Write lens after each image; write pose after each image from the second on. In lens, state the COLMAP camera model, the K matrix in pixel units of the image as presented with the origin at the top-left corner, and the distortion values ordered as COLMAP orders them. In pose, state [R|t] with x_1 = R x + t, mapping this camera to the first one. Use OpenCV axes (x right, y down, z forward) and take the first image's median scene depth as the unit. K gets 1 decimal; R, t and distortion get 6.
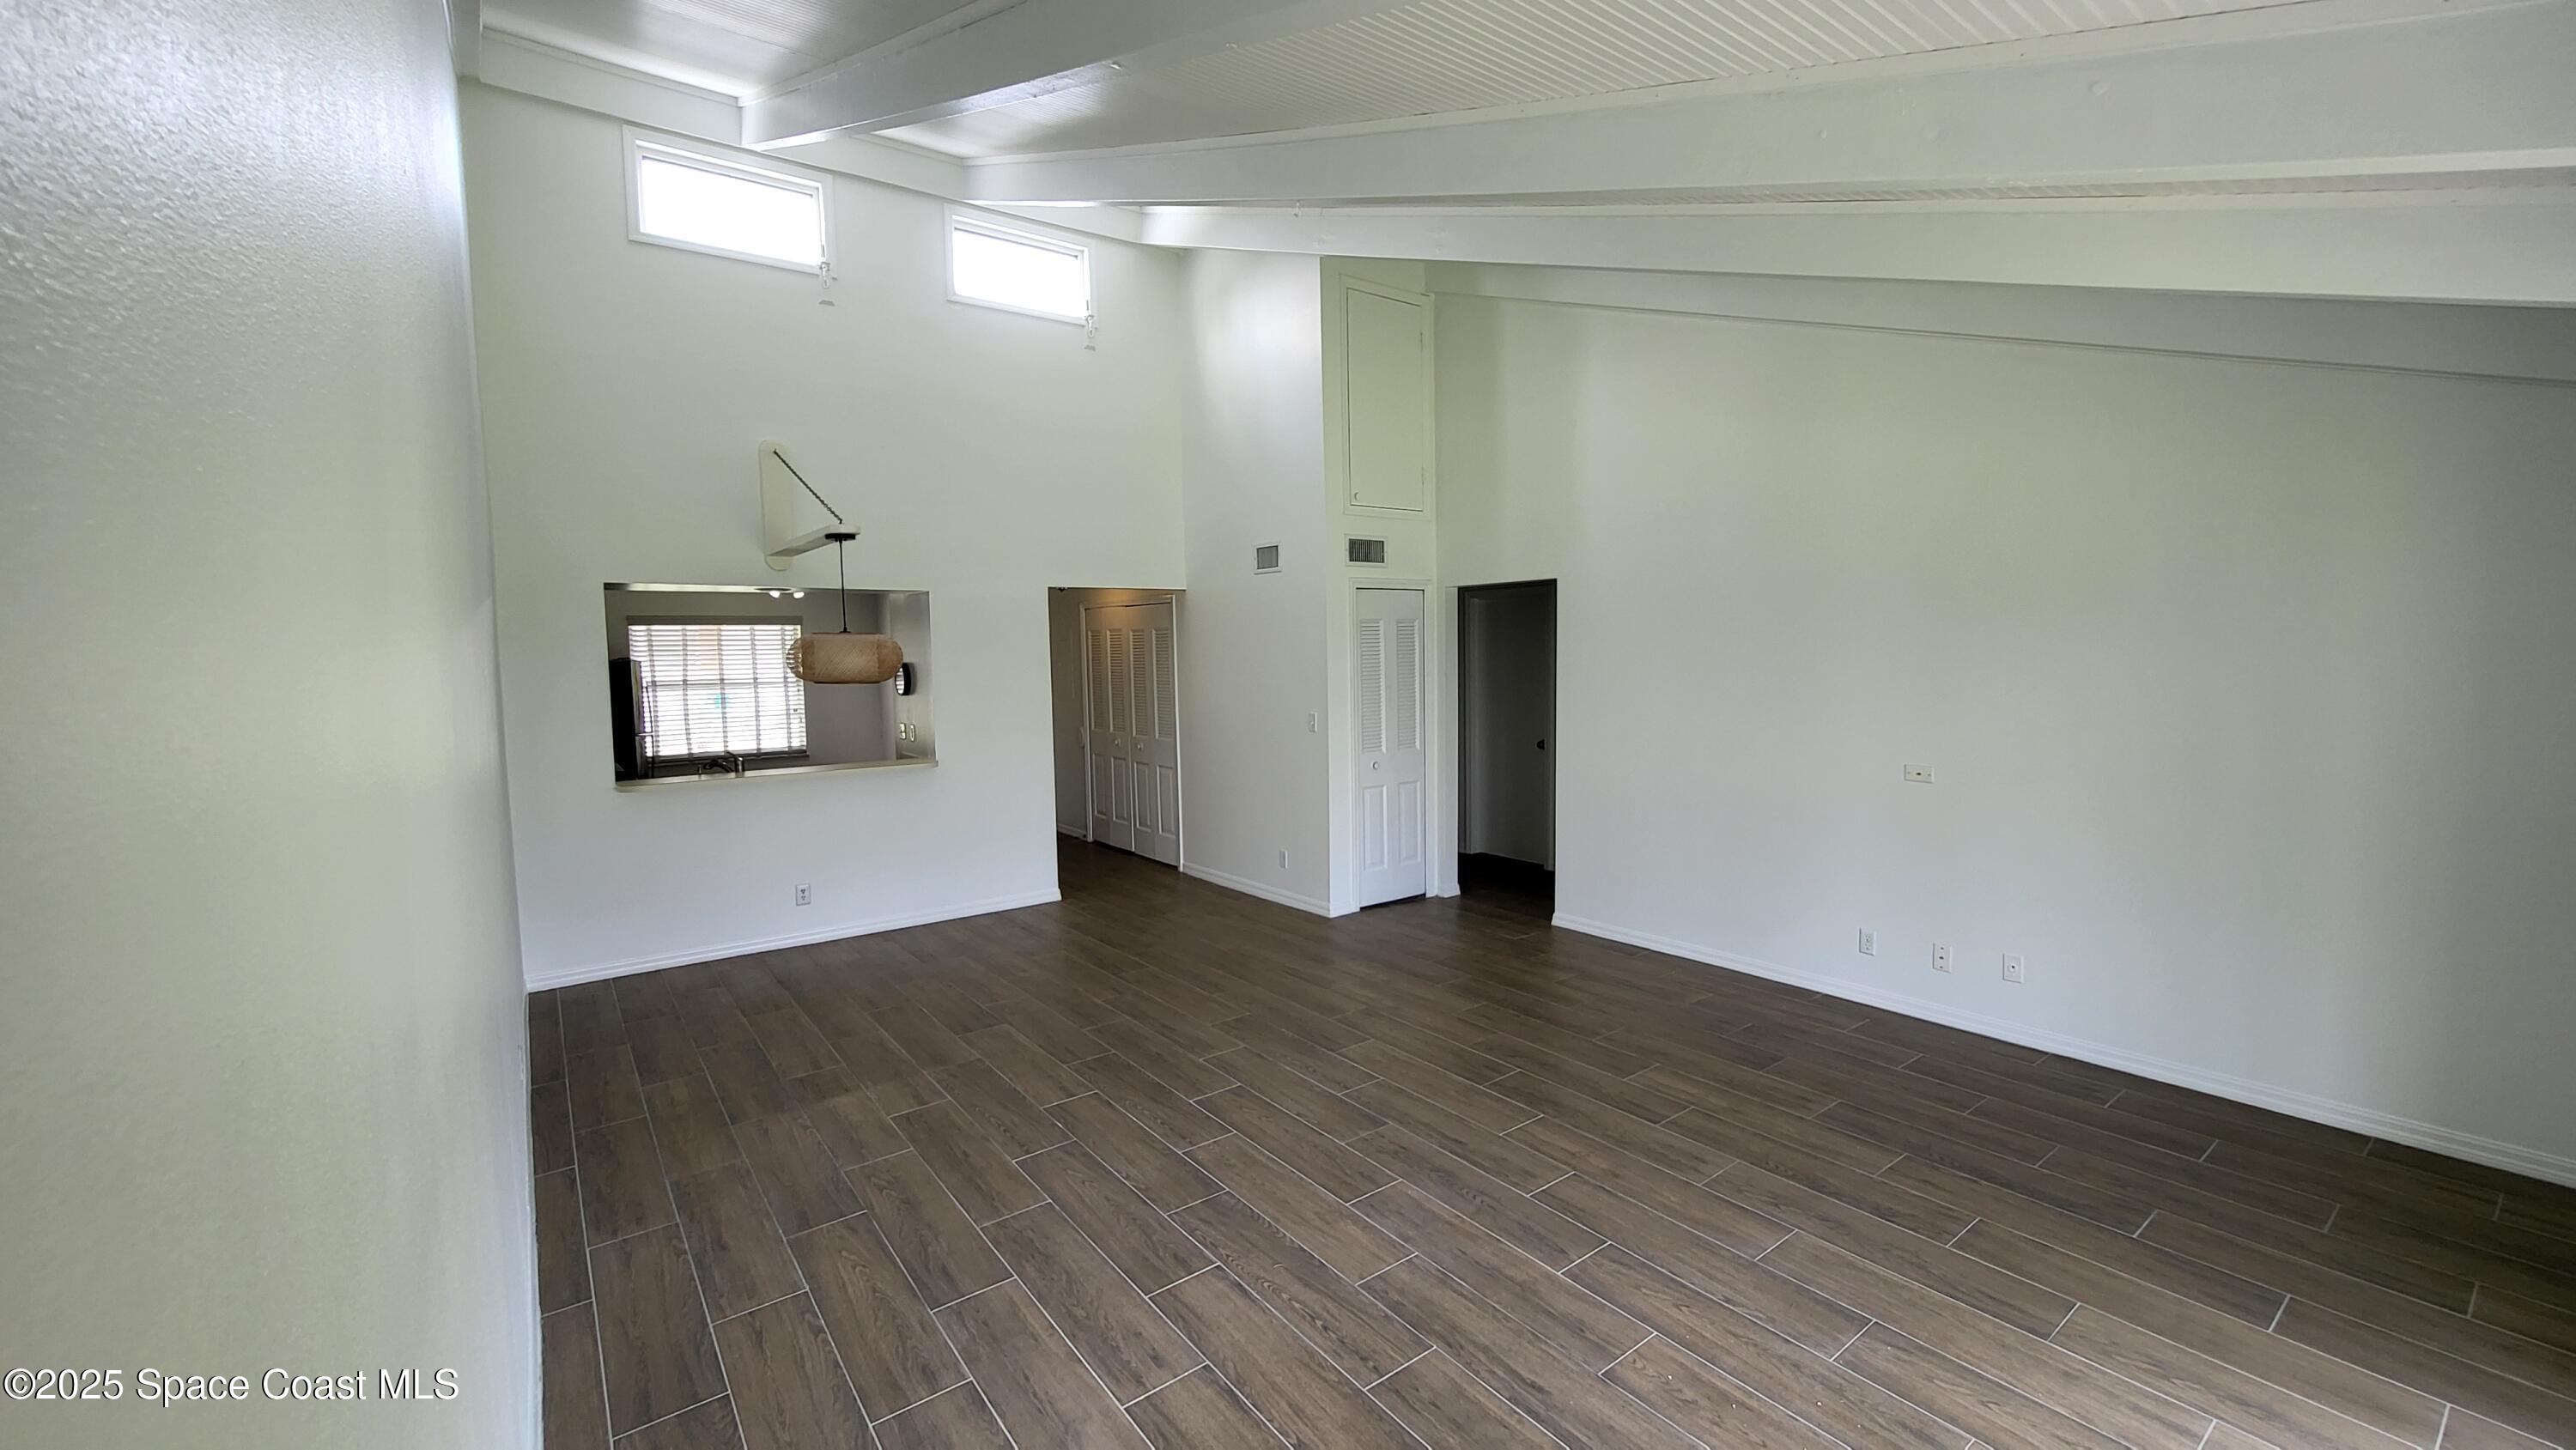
lens RADIAL K [[1022.2, 0, 1293.6], [0, 1022.2, 720.6], [0, 0, 1]] dist [-0.002669, -0.000963]
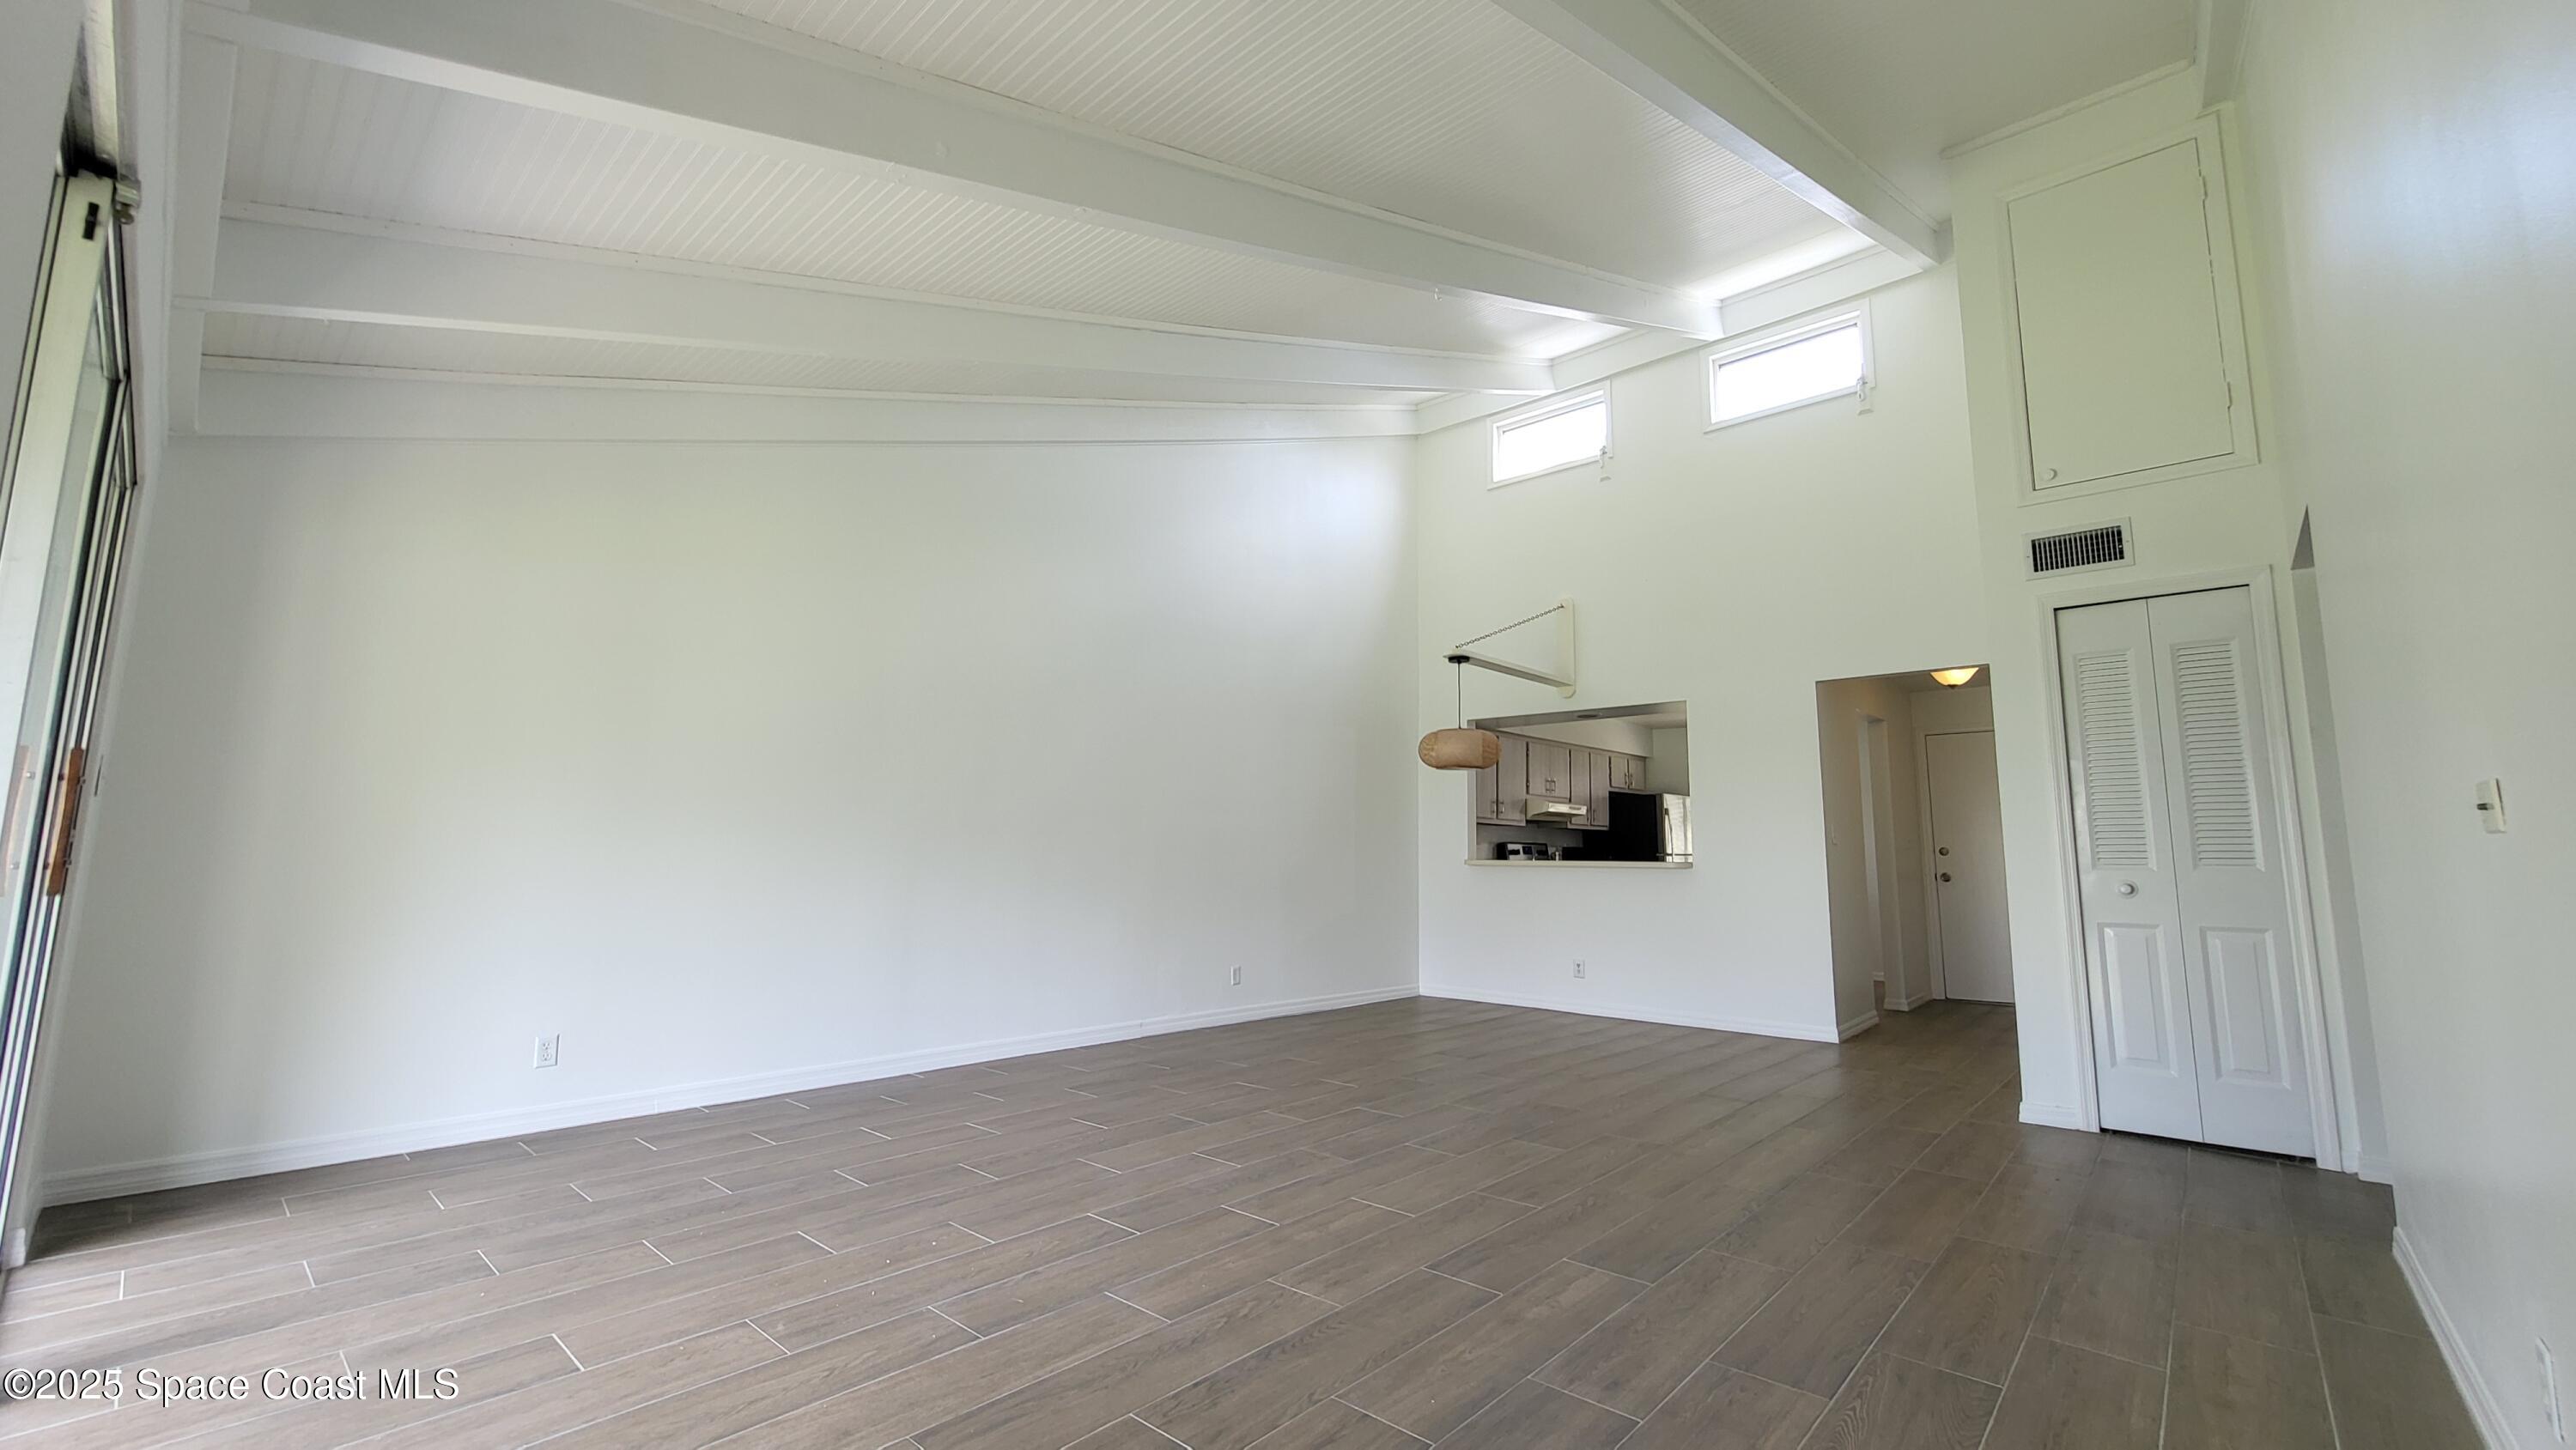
lens RADIAL K [[1022.2, 0, 1292.3], [0, 1022.2, 719.5], [0, 0, 1]] dist [-0.002669, -0.000963]
pose [[0.190301, -0.114890, -0.974980, 0.693640], [-0.085989, 0.987361, -0.133133, 0.080025], [0.977953, 0.109173, 0.178017, 0.482362]]
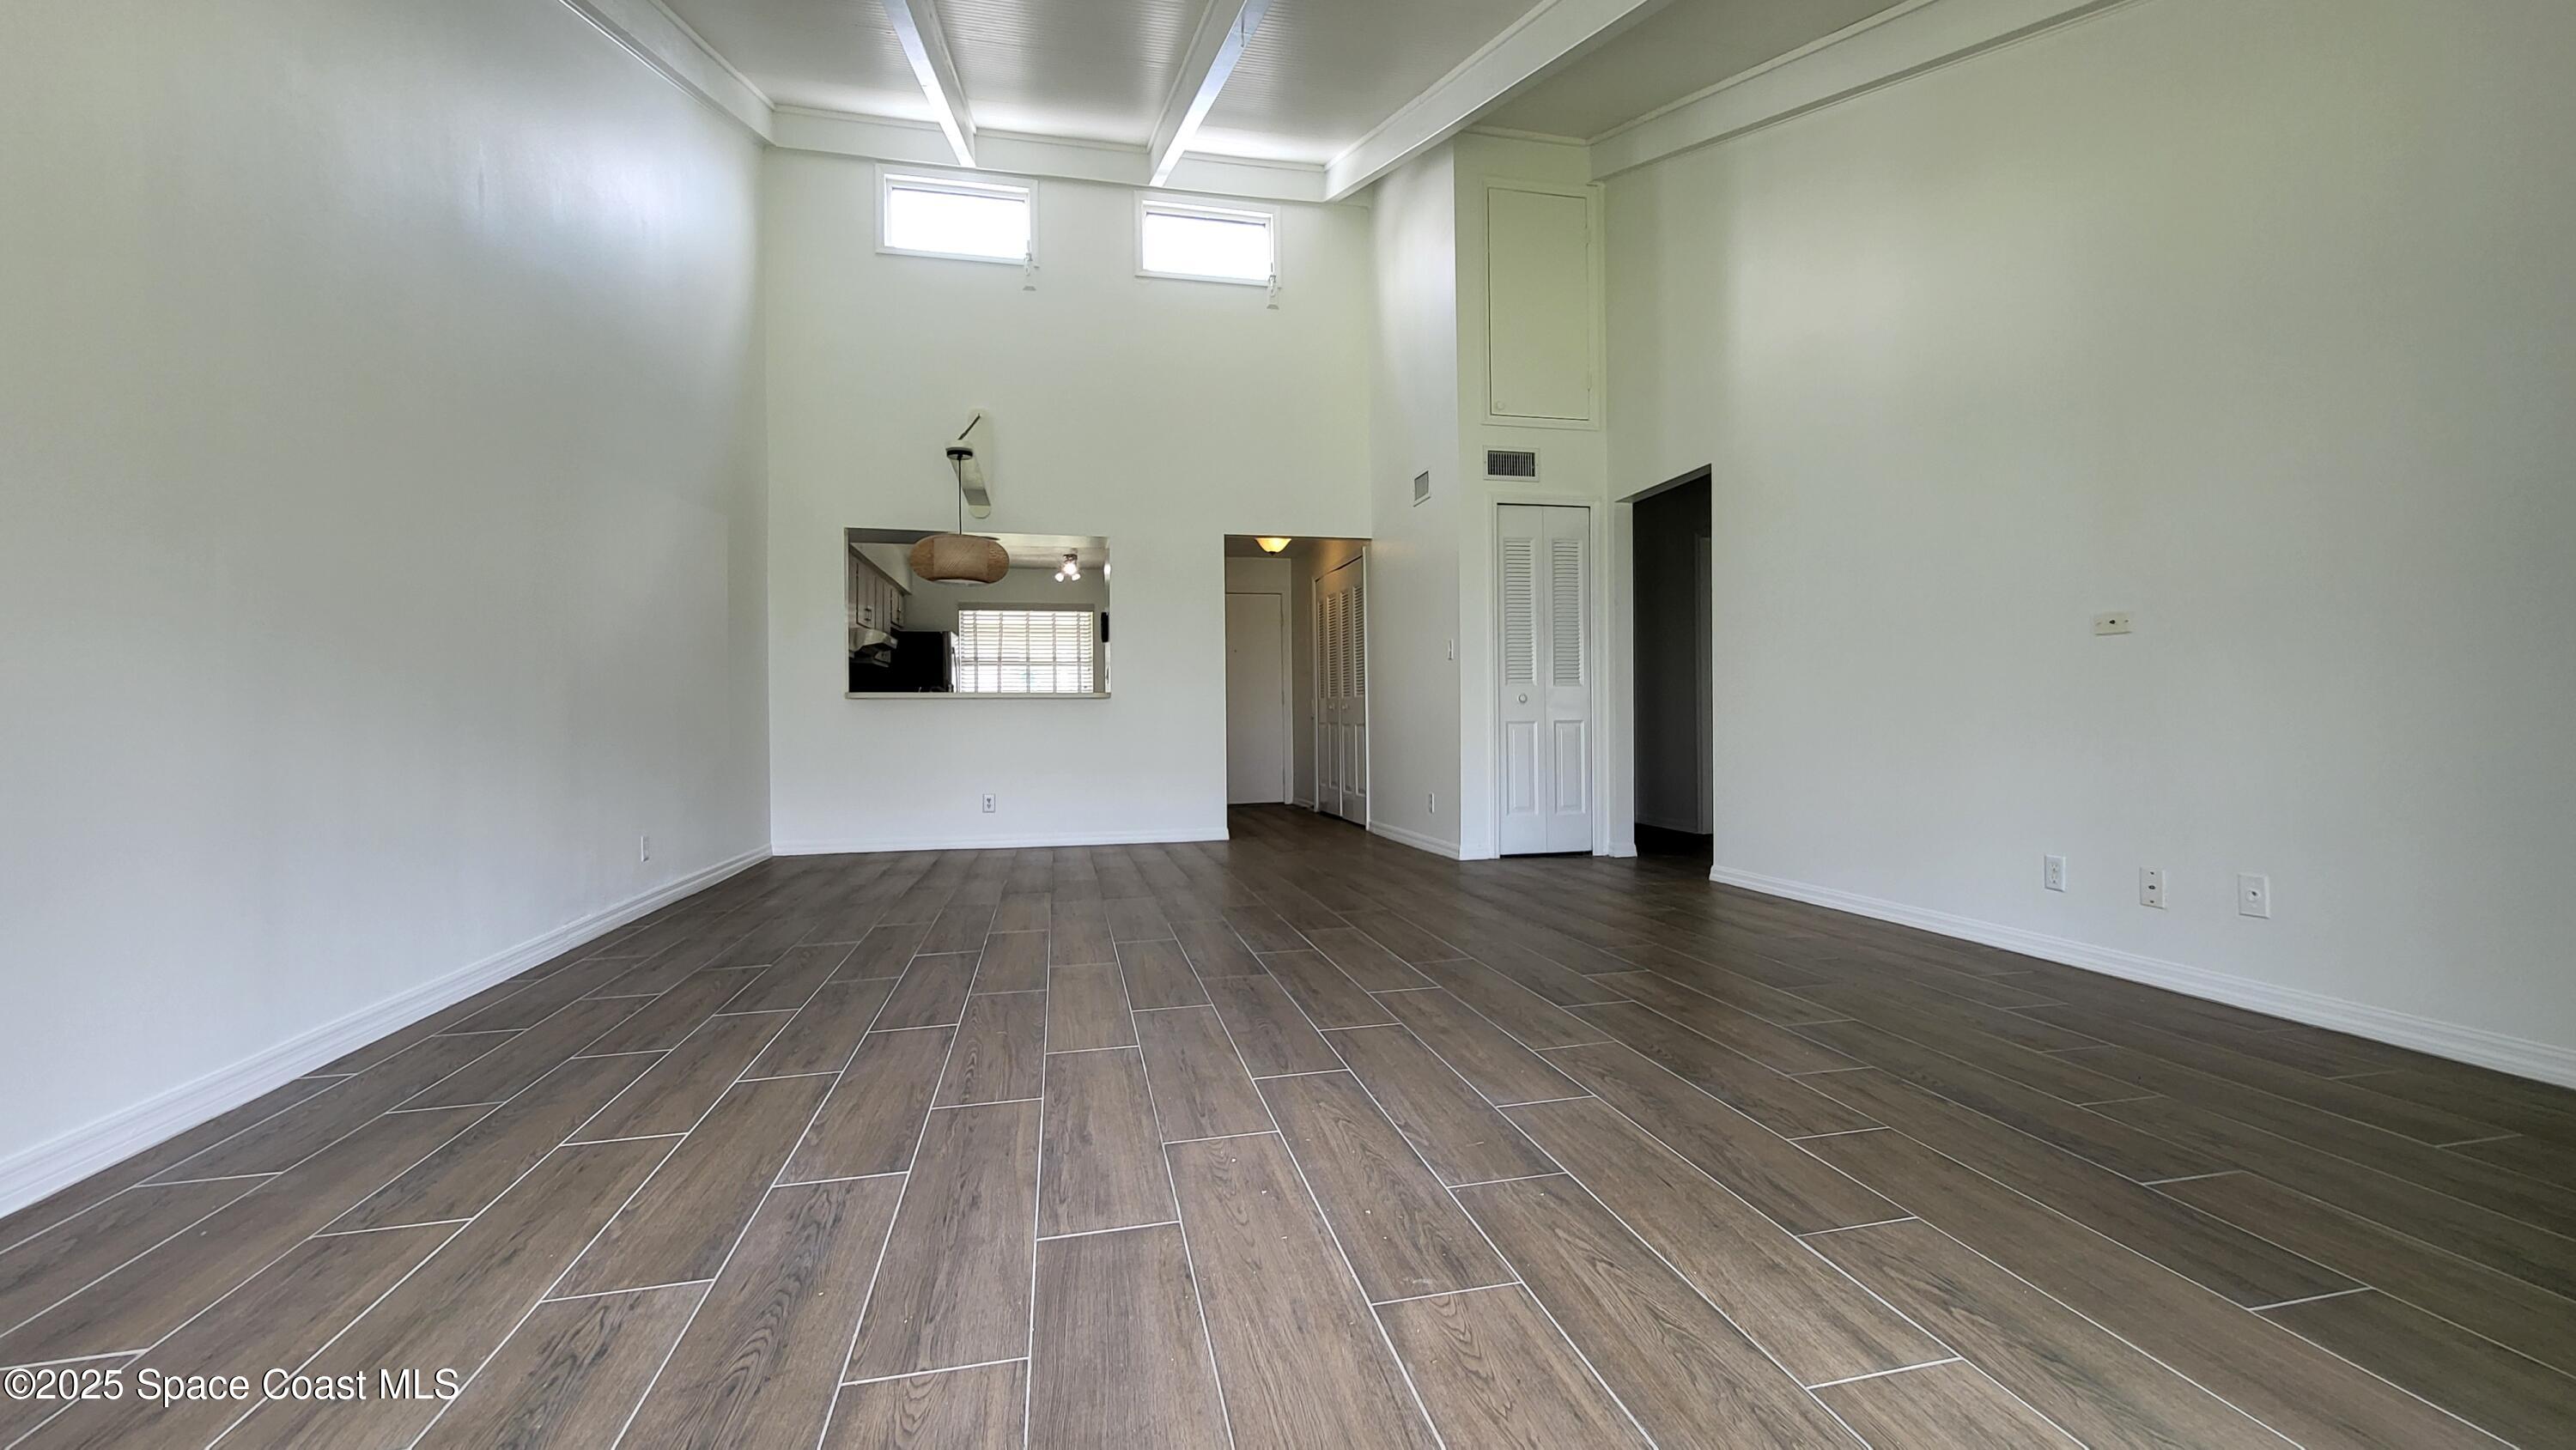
lens RADIAL K [[1022.2, 0, 1292.9], [0, 1022.2, 723.2], [0, 0, 1]] dist [-0.002669, -0.000963]
pose [[0.912118, 0.008443, -0.409841, 0.317138], [-0.034778, 0.997777, -0.056847, 0.147747], [0.408450, 0.066104, 0.910384, 0.113346]]
